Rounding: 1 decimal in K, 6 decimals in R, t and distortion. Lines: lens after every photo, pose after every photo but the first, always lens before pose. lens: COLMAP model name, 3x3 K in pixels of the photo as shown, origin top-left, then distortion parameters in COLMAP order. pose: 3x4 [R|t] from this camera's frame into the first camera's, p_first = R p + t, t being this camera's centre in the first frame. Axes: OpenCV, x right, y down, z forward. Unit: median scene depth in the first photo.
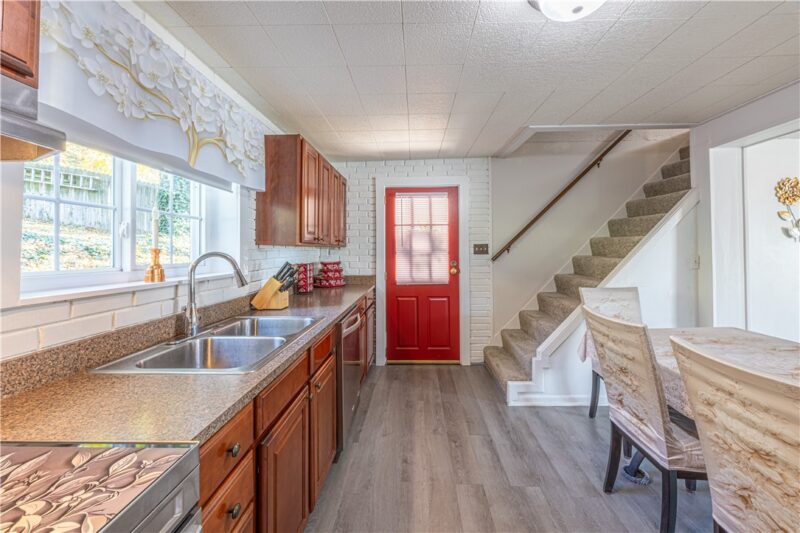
lens RADIAL K [[314.7, 0, 405.0], [0, 314.7, 242.7], [0, 0, 1]] dist [-0.000337, 0.000007]
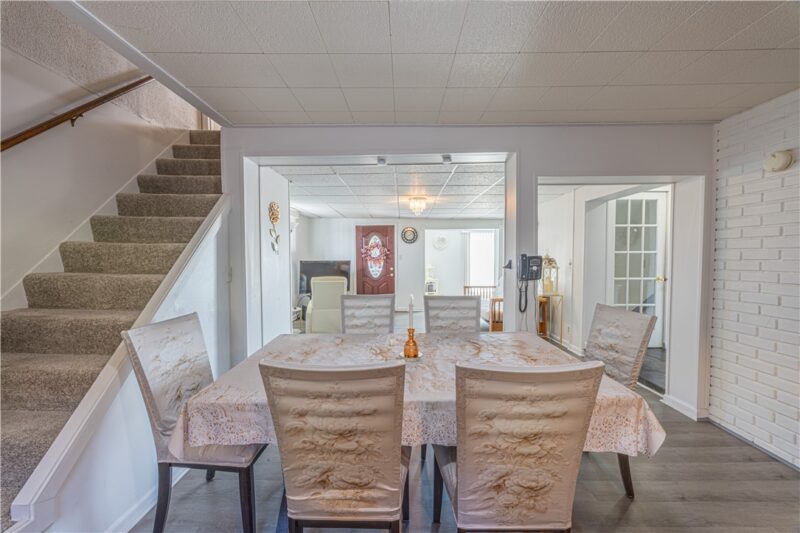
lens RADIAL K [[296.3, 0, 425.6], [0, 296.3, 269.7], [0, 0, 1]] dist [-0.000809, -0.000191]
pose [[-0.023135, -0.038092, 0.999006, 0.025130], [-0.013334, 0.999197, 0.037791, 0.007120], [-0.999643, -0.012446, -0.023625, 0.387692]]
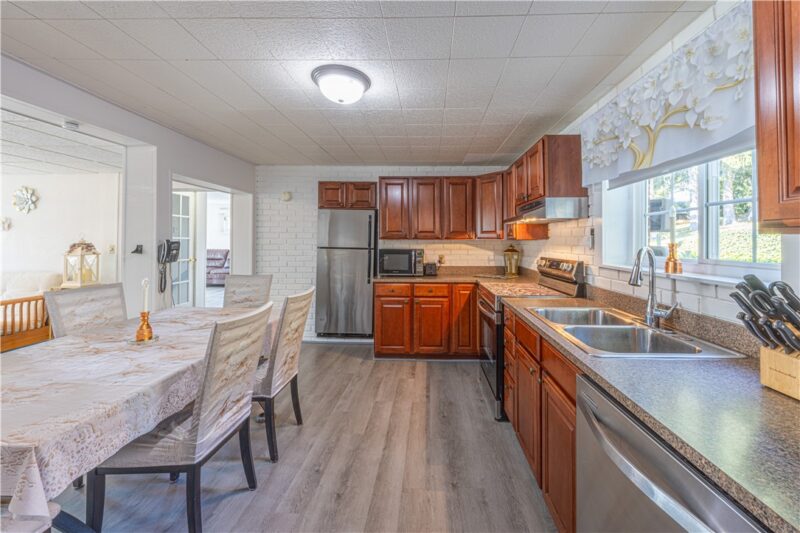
lens RADIAL K [[314.7, 0, 405.0], [0, 314.7, 242.7], [0, 0, 1]] dist [-0.000337, 0.000007]
pose [[-0.999063, -0.001648, 0.043259, 0.057102], [-0.002404, 0.999845, -0.017438, 0.015431], [-0.043223, -0.017526, -0.998912, 0.924118]]
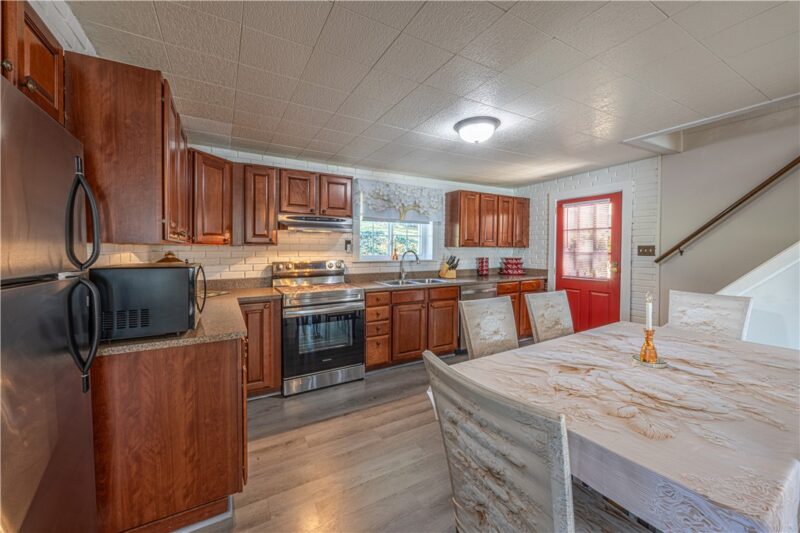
lens RADIAL K [[314.7, 0, 405.0], [0, 314.7, 242.7], [0, 0, 1]] dist [-0.000337, 0.000007]
pose [[0.519330, -0.007039, -0.854545, 0.783252], [0.012114, 0.999926, -0.000875, -0.014942], [0.854488, -0.009897, 0.519376, -0.202001]]
